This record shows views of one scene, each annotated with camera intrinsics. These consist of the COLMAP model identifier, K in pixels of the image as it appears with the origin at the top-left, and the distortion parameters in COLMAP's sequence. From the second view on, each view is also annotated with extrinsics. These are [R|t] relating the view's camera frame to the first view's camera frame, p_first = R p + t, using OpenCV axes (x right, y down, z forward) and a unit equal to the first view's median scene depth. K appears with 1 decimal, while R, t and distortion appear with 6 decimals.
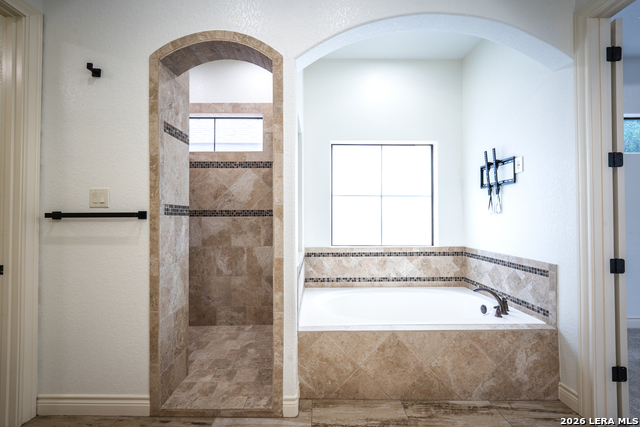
lens RADIAL K [[263.0, 0, 319.3], [0, 263.0, 213.5], [0, 0, 1]] dist [-0.008413, -0.000522]
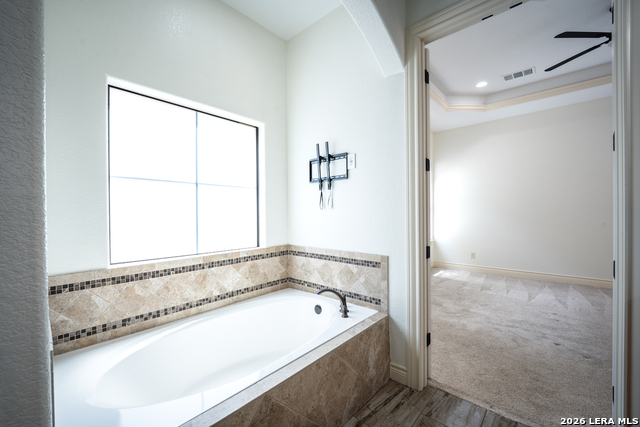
lens RADIAL K [[263.0, 0, 317.8], [0, 263.0, 212.5], [0, 0, 1]] dist [-0.008413, -0.000522]
pose [[0.687101, -0.006201, 0.726535, -0.063812], [-0.002757, 0.999934, 0.011142, 0.002113], [-0.726556, -0.009659, 0.687039, 0.339244]]
